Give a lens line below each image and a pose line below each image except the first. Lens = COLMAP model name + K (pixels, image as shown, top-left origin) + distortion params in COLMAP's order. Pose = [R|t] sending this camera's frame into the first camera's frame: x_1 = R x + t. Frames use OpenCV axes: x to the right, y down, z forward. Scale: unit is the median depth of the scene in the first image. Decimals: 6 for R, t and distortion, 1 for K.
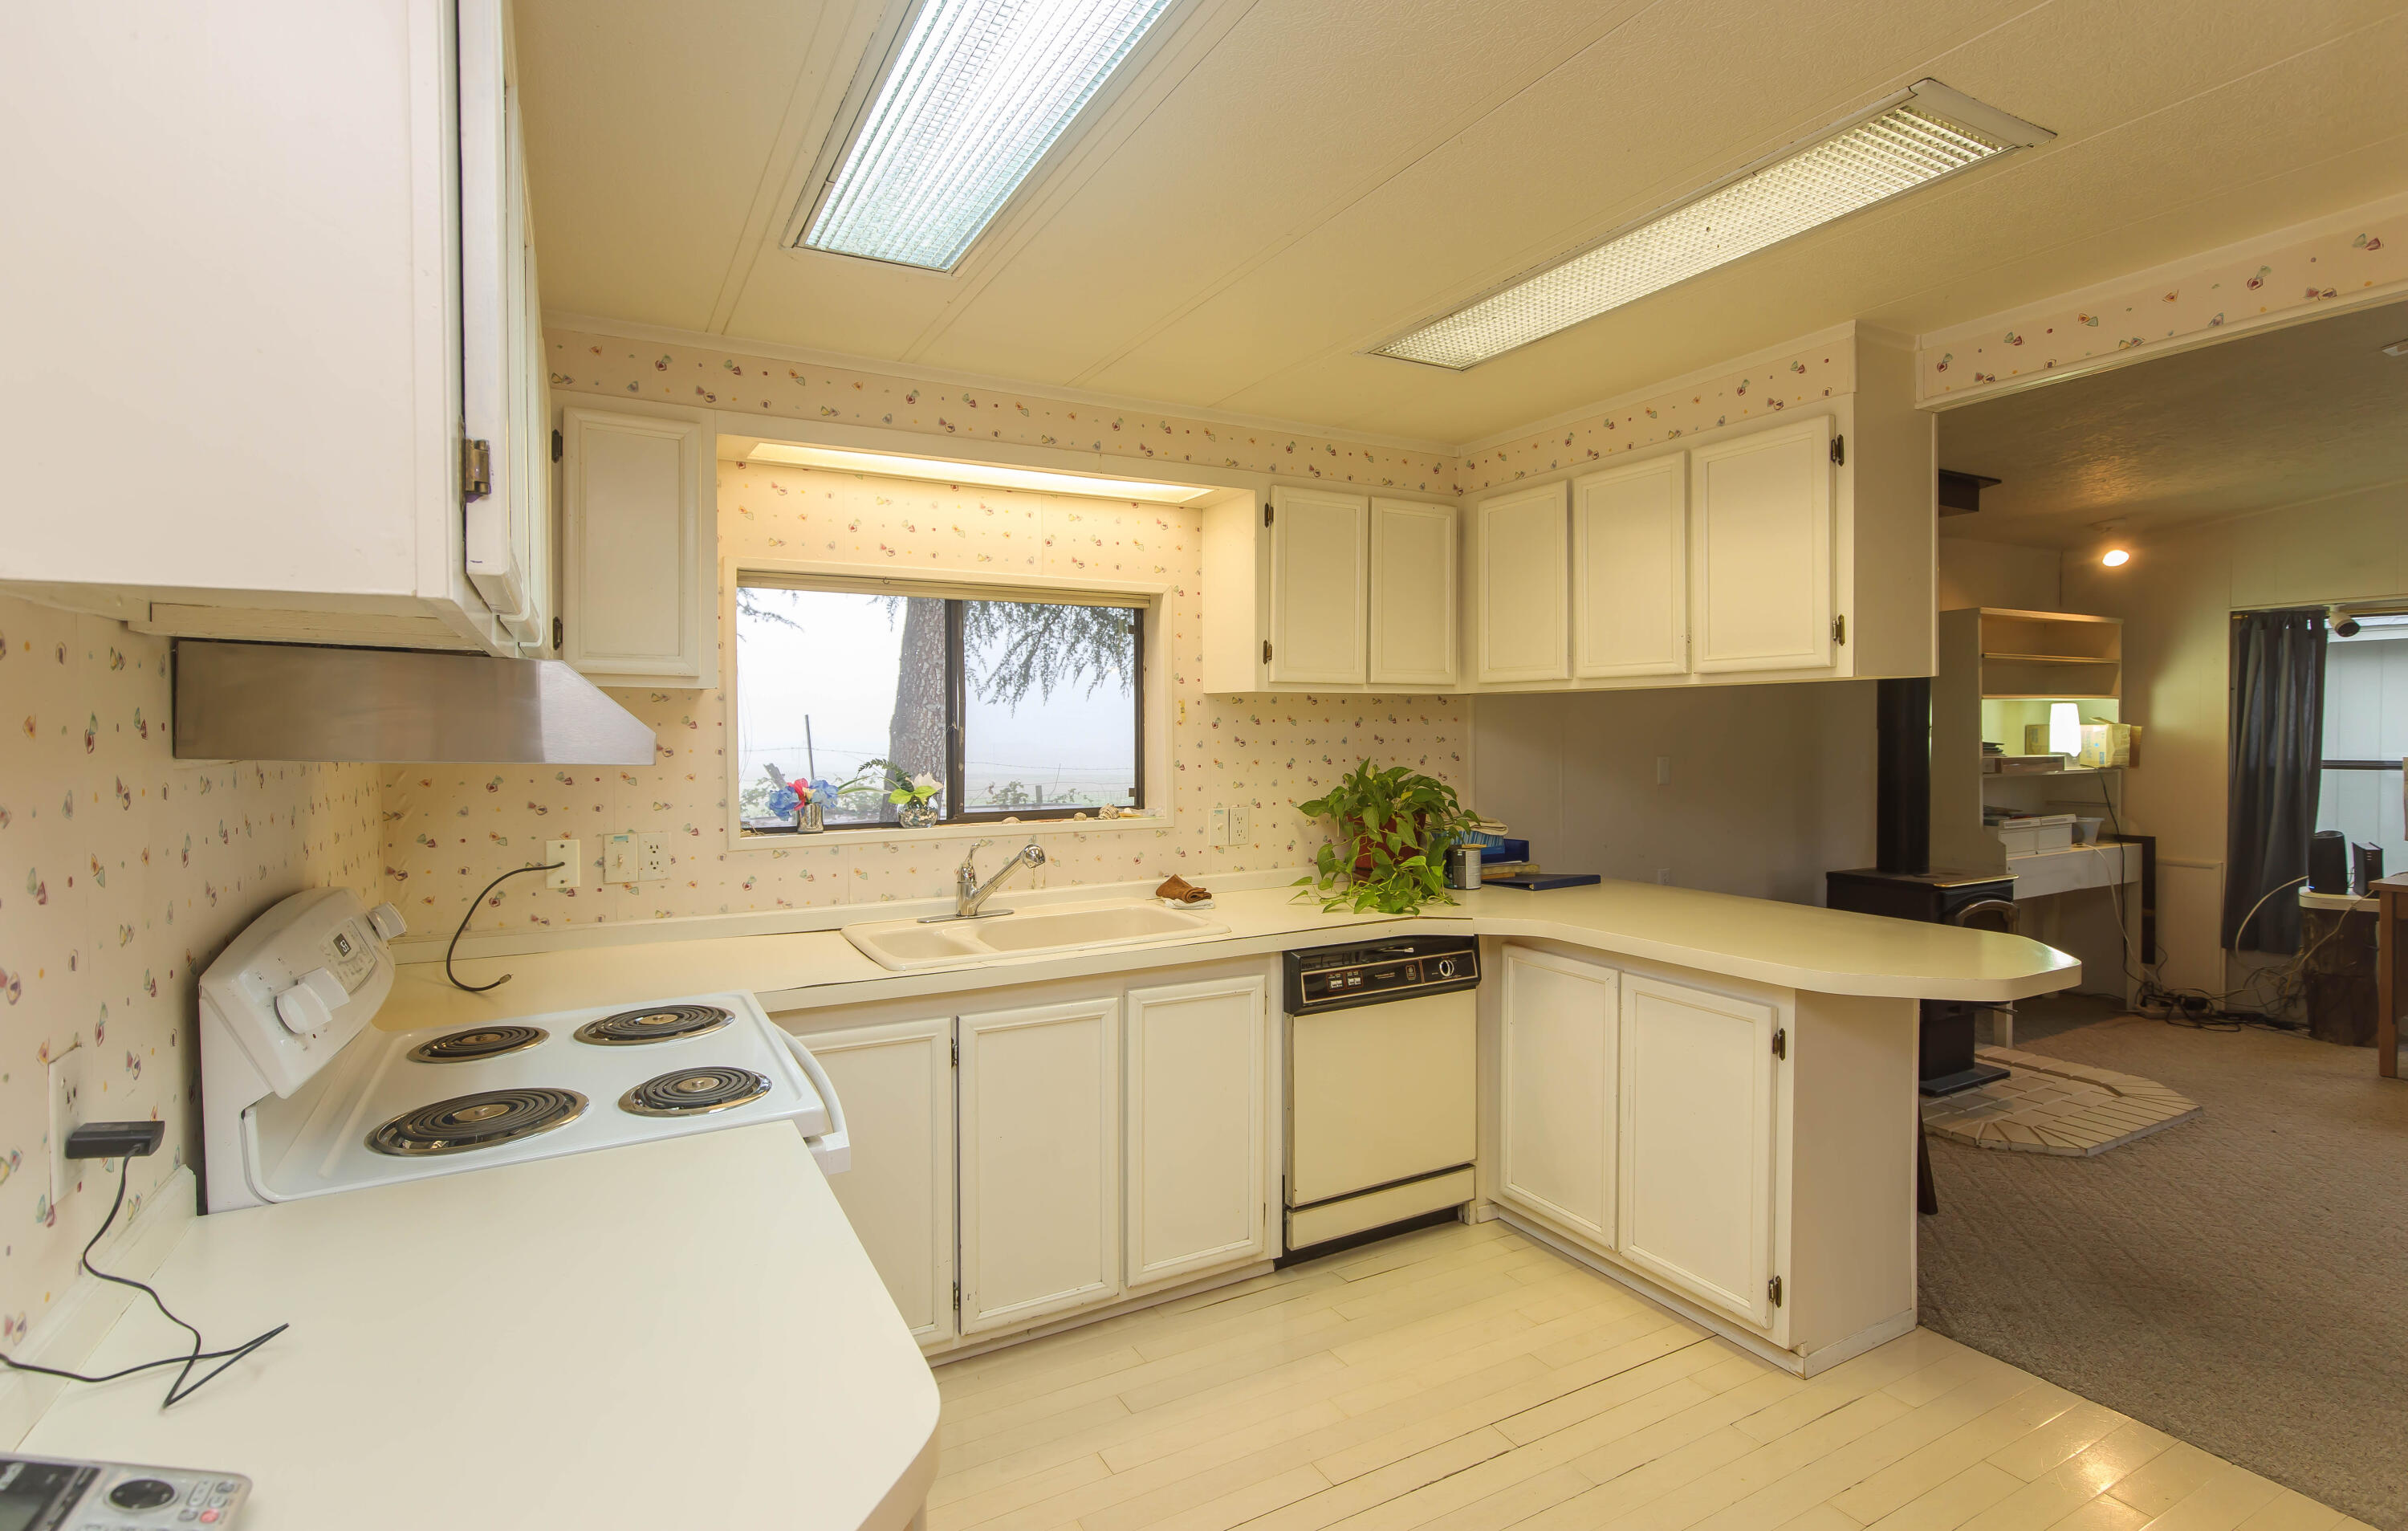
lens RADIAL K [[1151.3, 0, 1206.4], [0, 1151.3, 748.8], [0, 0, 1]] dist [-0.002435, -0.000061]
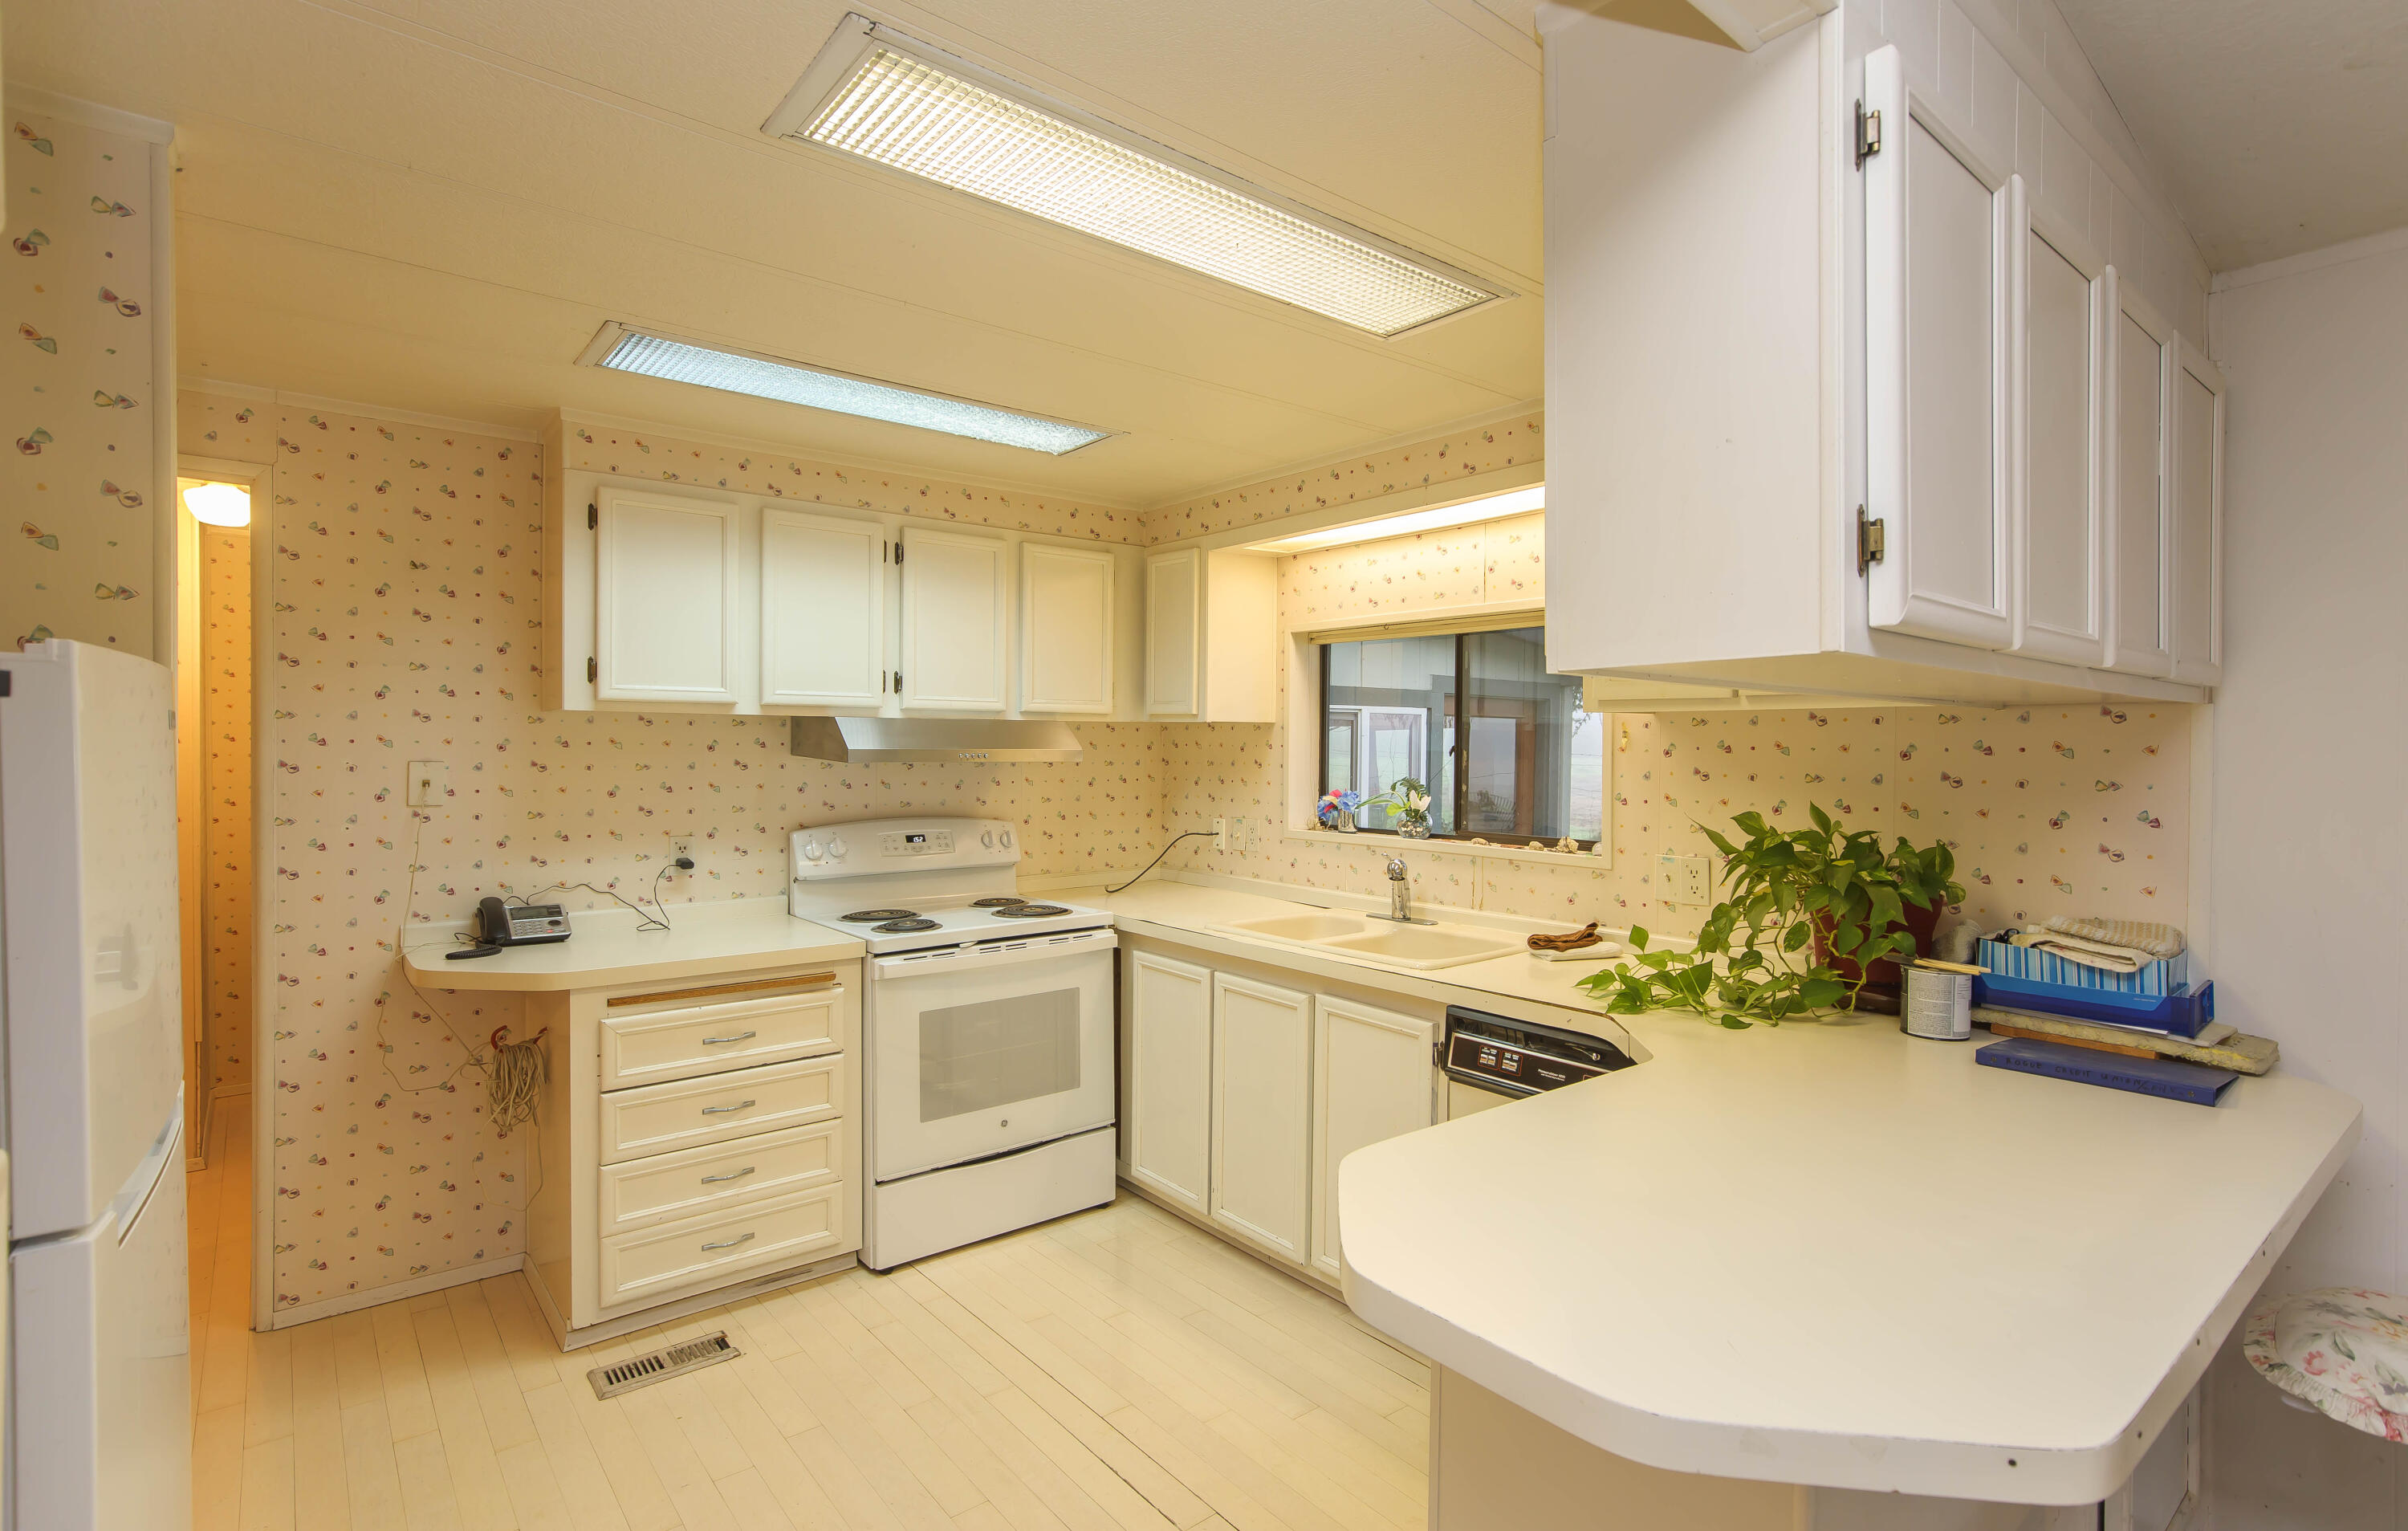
lens RADIAL K [[1151.3, 0, 1207.9], [0, 1151.3, 754.9], [0, 0, 1]] dist [-0.002435, -0.000061]
pose [[0.173279, 0.014820, -0.984761, 0.931758], [-0.028131, 0.999553, 0.010092, -0.022276], [0.984471, 0.025954, 0.173618, 0.666352]]
